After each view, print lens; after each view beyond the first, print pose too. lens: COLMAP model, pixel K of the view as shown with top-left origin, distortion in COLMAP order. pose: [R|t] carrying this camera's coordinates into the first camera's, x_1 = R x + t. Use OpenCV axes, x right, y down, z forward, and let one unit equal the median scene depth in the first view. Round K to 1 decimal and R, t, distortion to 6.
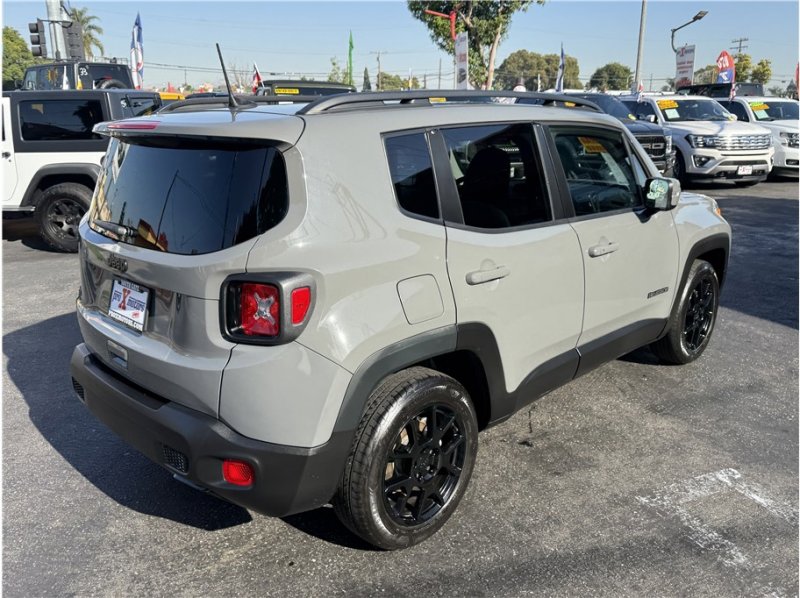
lens RADIAL K [[657.5, 0, 394.0], [0, 657.5, 303.2], [0, 0, 1]] dist [0.044218, -0.061671]
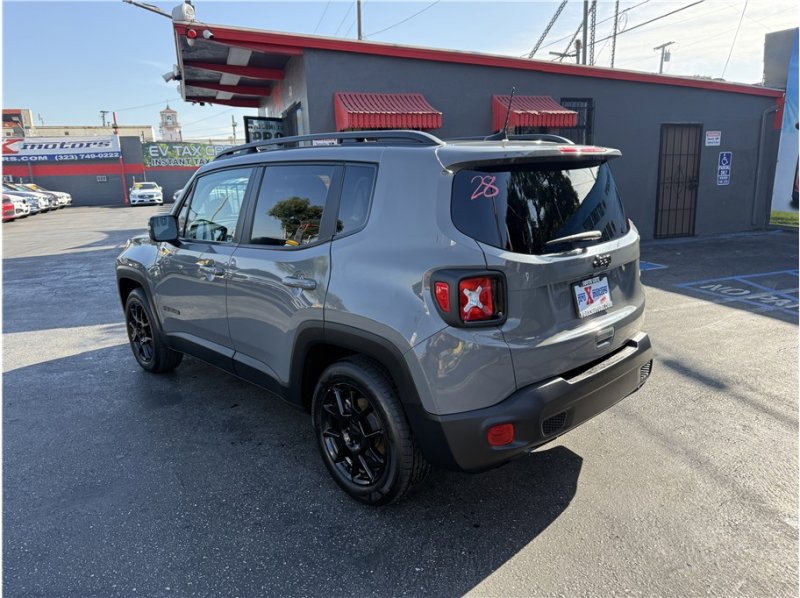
lens RADIAL K [[564.0, 0, 403.2], [0, 564.0, 302.2], [0, 0, 1]] dist [0.017127, -0.018415]
pose [[0.026375, -0.219680, 0.975215, -1.175031], [0.303425, 0.931289, 0.201579, -0.250544], [-0.952490, 0.290588, 0.091219, 1.023692]]
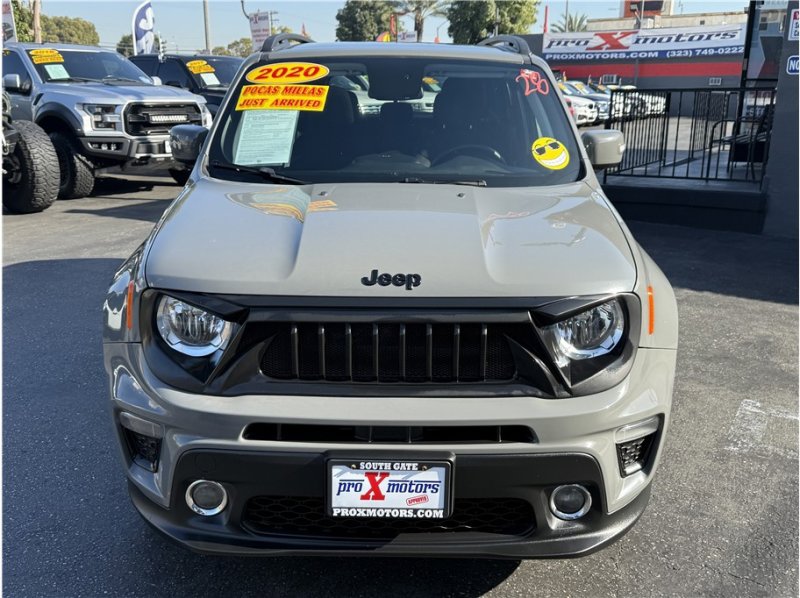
lens RADIAL K [[754.3, 0, 398.5], [0, 754.3, 297.3], [0, 0, 1]] dist [0.007153, 0.000000]
pose [[0.811390, -0.153463, 0.563999, -0.575100], [0.158963, 0.986485, 0.039730, -0.038503], [-0.562474, 0.057418, 0.824819, 0.340382]]
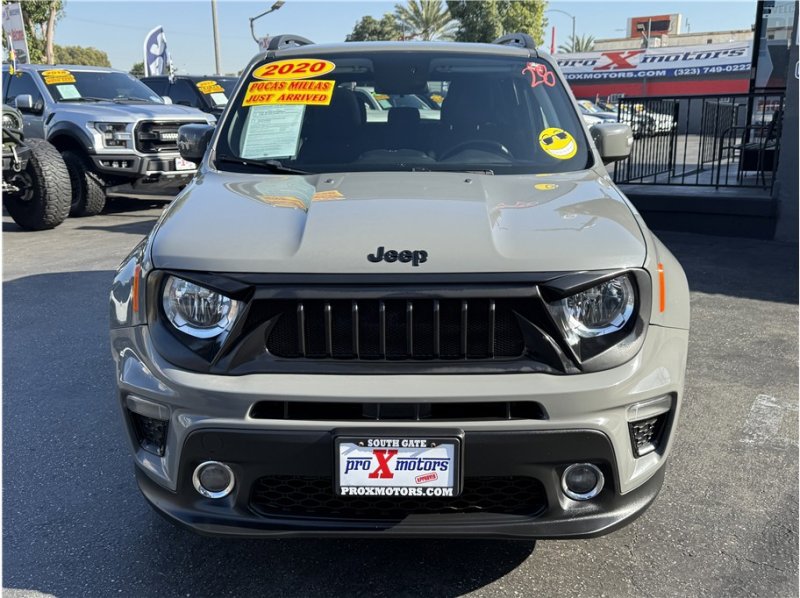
lens RADIAL K [[754.3, 0, 398.7], [0, 754.3, 302.3], [0, 0, 1]] dist [0.007153, 0.000000]
pose [[0.817741, -0.148776, 0.556027, -0.575087], [0.169628, 0.985406, 0.014195, 0.001943], [-0.550024, 0.082710, 0.831043, 0.346016]]
